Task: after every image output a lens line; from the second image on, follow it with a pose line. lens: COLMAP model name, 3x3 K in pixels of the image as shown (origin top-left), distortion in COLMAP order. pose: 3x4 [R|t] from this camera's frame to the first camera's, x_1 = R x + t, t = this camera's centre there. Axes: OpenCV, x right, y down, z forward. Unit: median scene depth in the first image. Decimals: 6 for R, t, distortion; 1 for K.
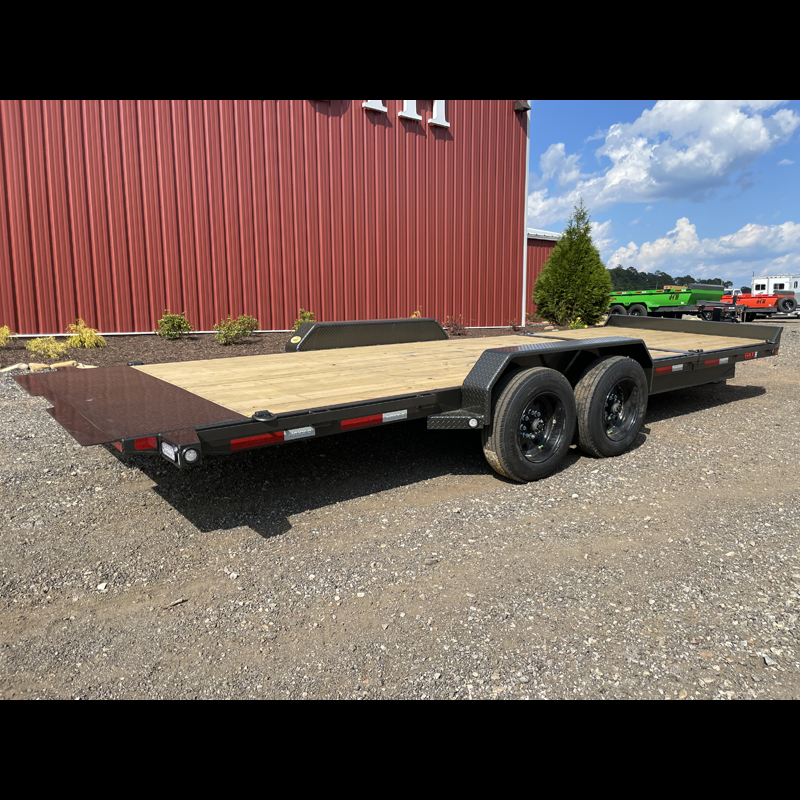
lens RADIAL K [[619.7, 0, 406.2], [0, 619.7, 397.6], [0, 0, 1]] dist [0.075668, -0.120248]
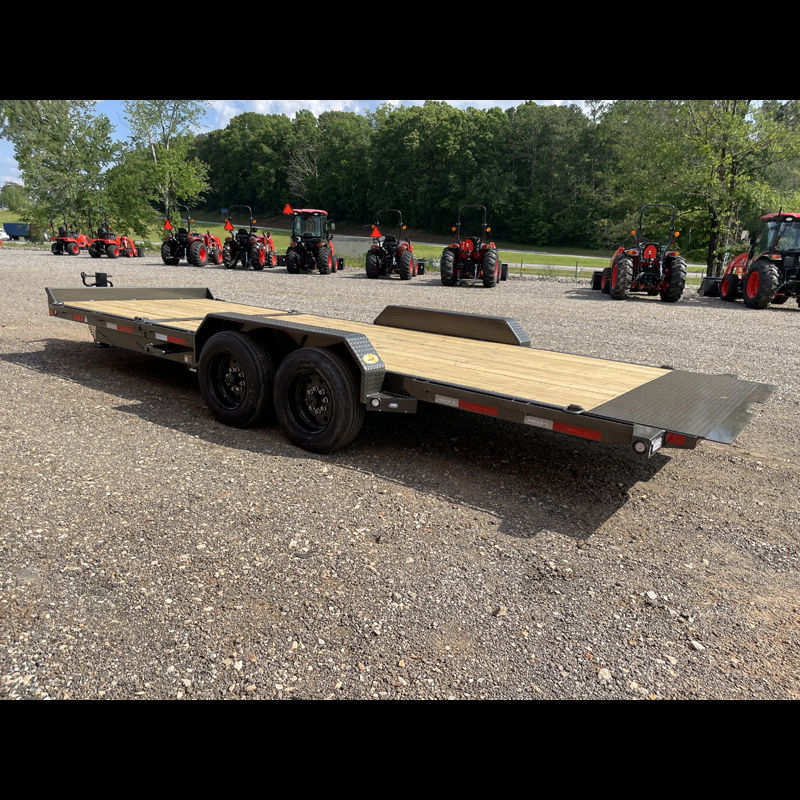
lens RADIAL K [[619.7, 0, 406.2], [0, 619.7, 397.6], [0, 0, 1]] dist [0.075668, -0.120248]
pose [[-0.272823, -0.245666, 0.930170, -0.149444], [0.125390, 0.949521, 0.287554, -0.043115], [-0.953858, 0.195085, -0.228247, 0.189602]]
